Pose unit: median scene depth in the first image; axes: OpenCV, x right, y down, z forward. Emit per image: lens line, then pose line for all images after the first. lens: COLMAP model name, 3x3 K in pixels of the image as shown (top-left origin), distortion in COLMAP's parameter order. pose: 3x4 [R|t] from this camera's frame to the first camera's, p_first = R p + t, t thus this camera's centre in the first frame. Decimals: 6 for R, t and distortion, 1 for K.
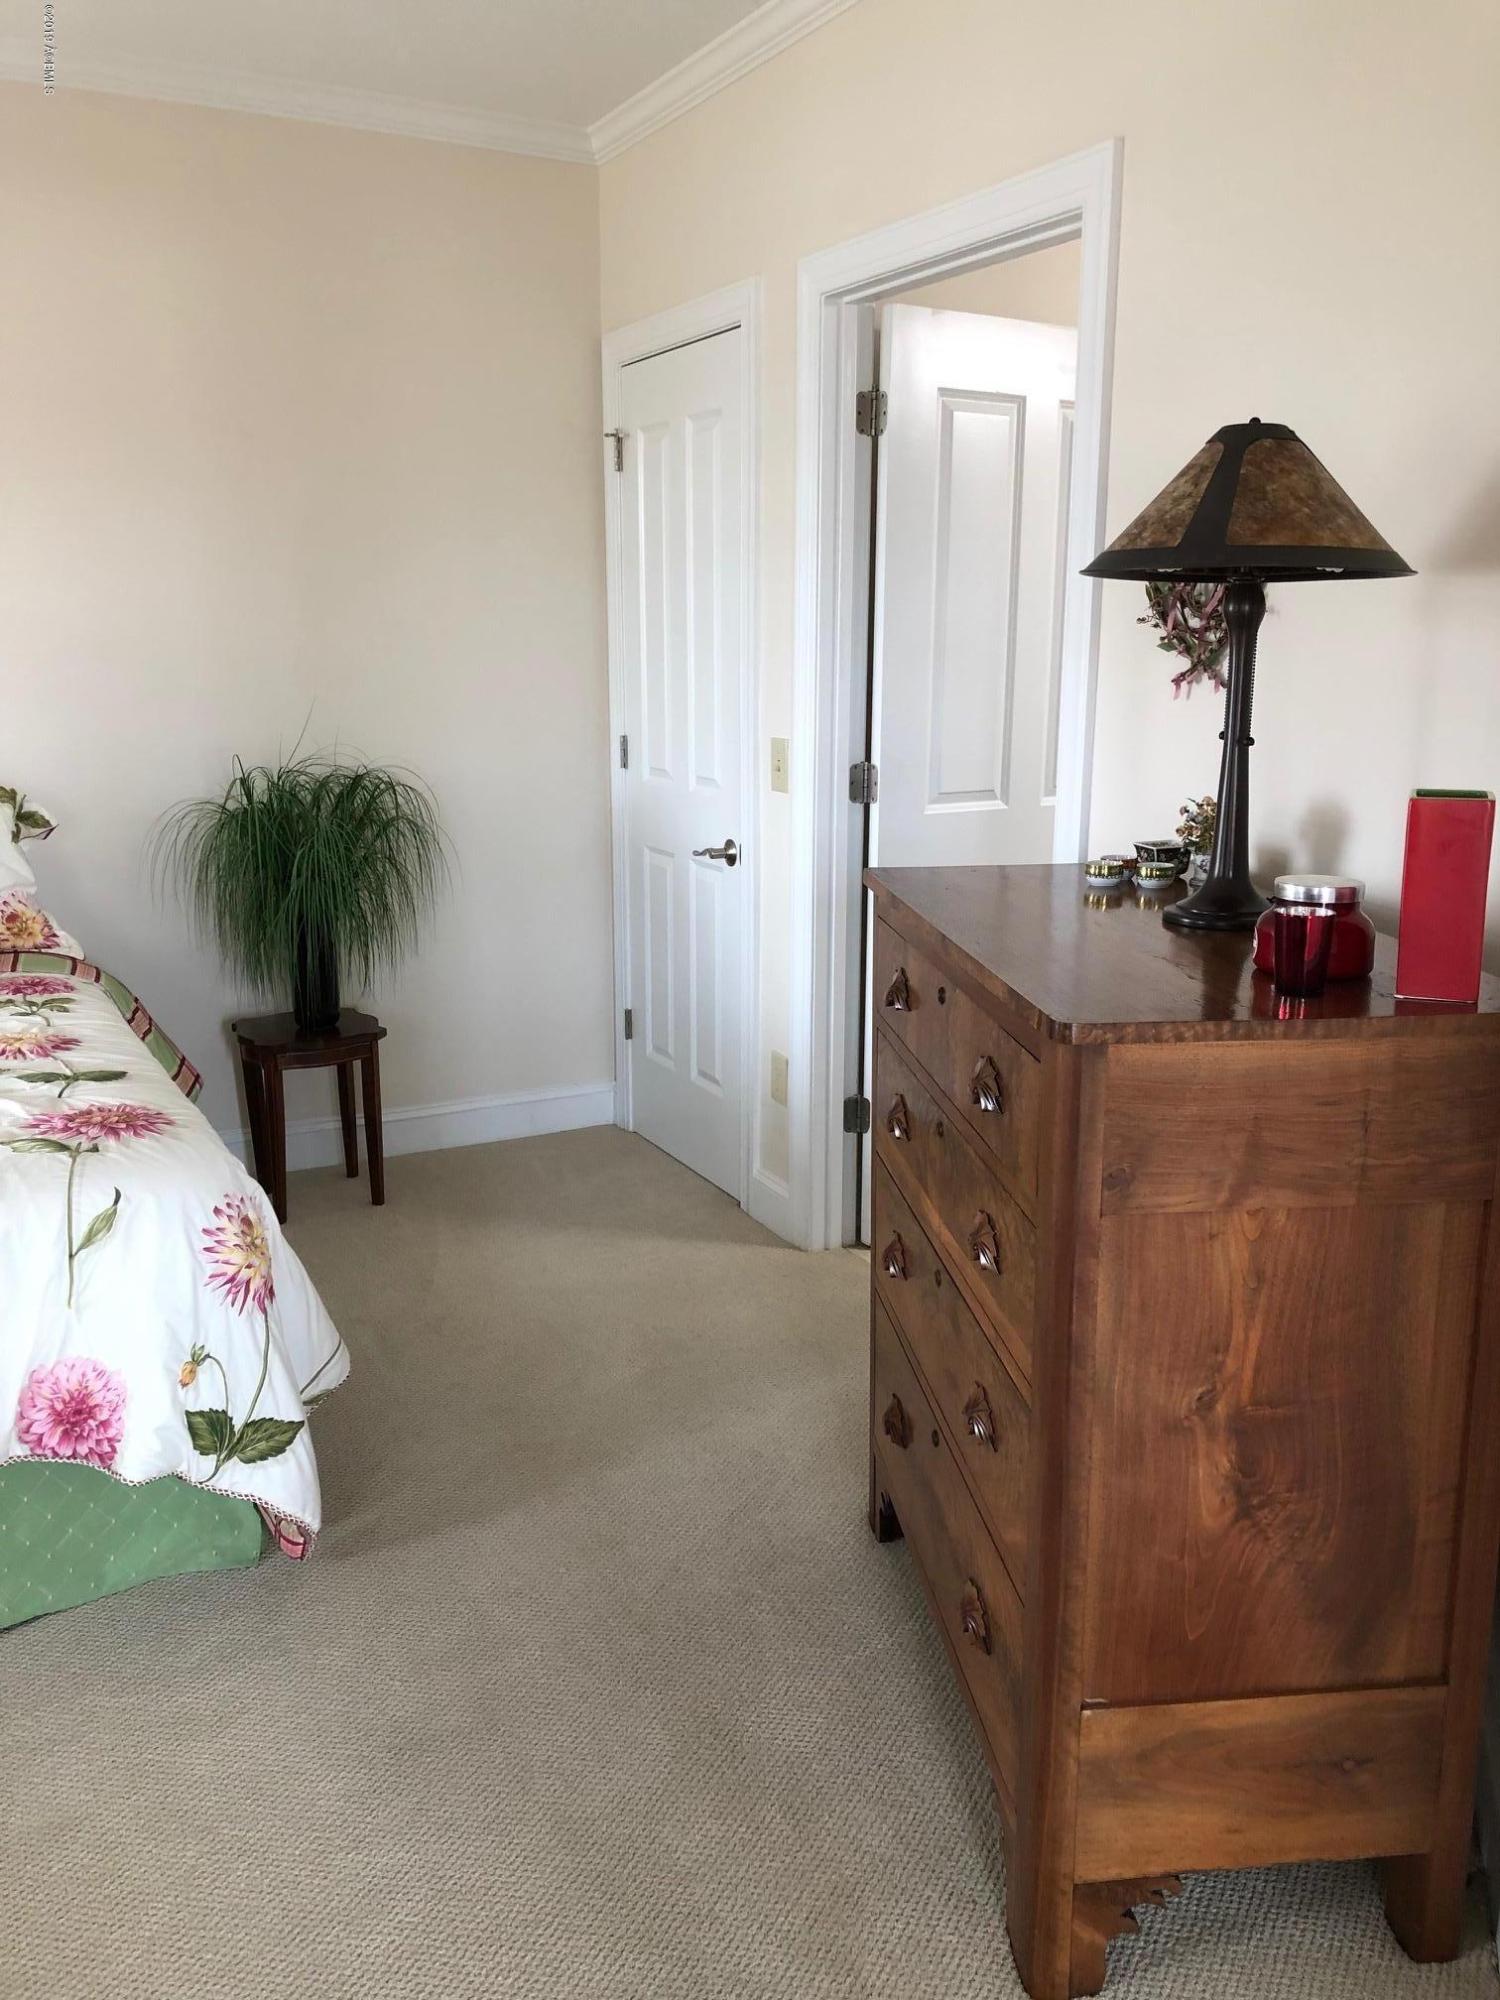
lens RADIAL K [[1631.6, 0, 752.2], [0, 1631.6, 1004.5], [0, 0, 1]] dist [0.024699, -0.009881]
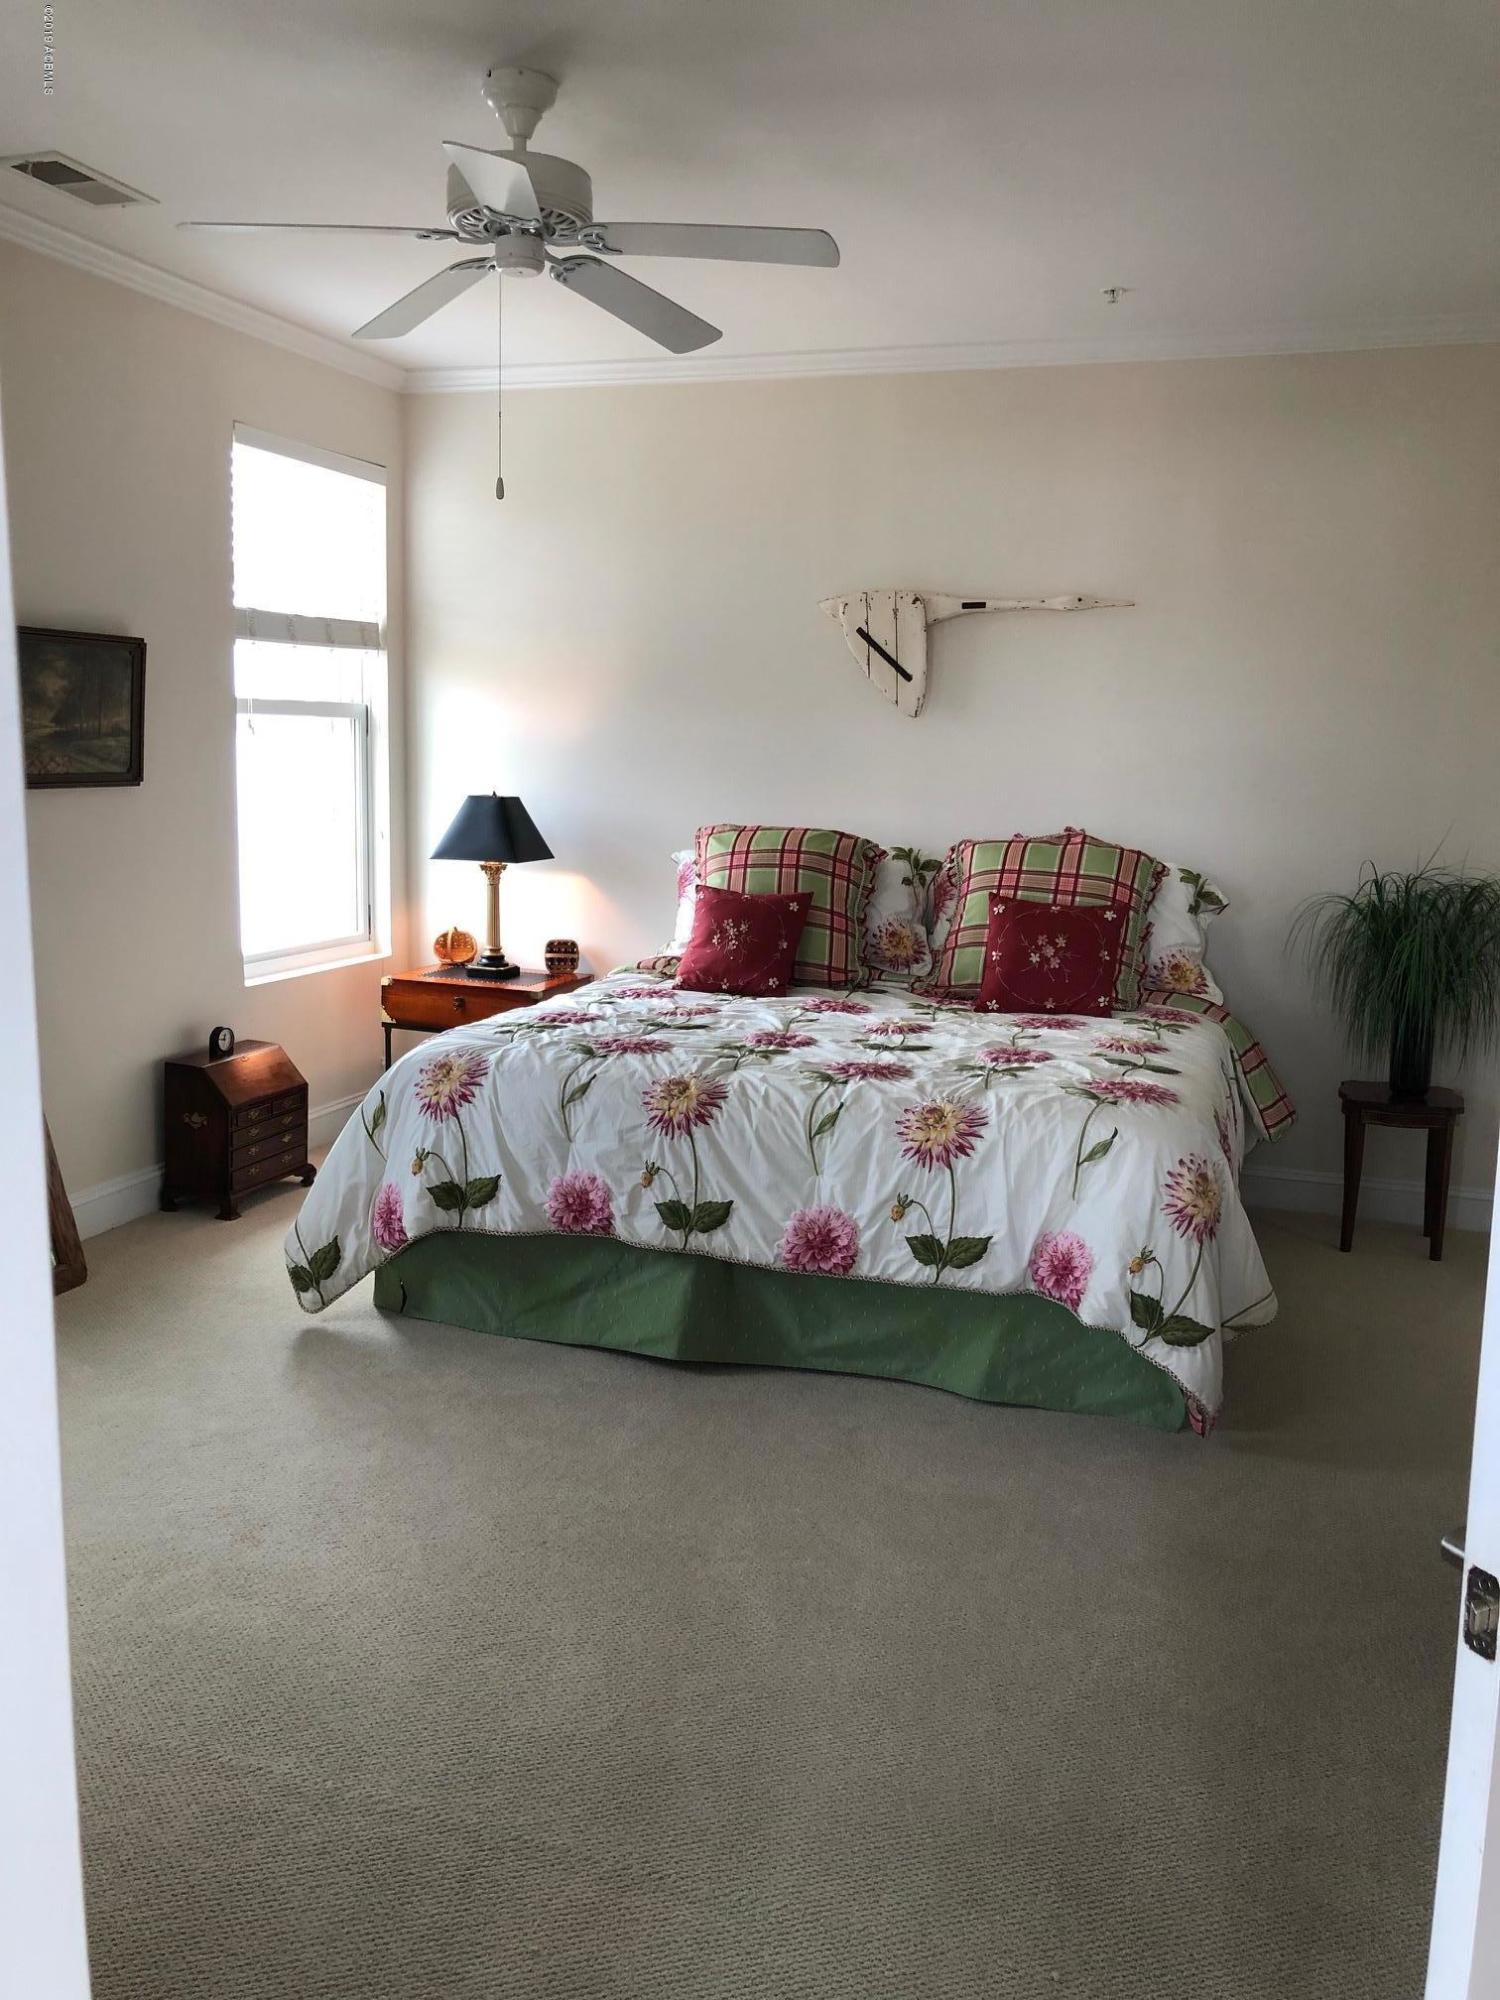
lens RADIAL K [[1631.6, 0, 747.9], [0, 1631.6, 997.4], [0, 0, 1]] dist [0.024699, -0.009881]
pose [[0.681763, 0.126802, -0.720500, 0.418800], [-0.184790, 0.982776, -0.001894, 0.058575], [0.707850, 0.134432, 0.693453, -0.264357]]
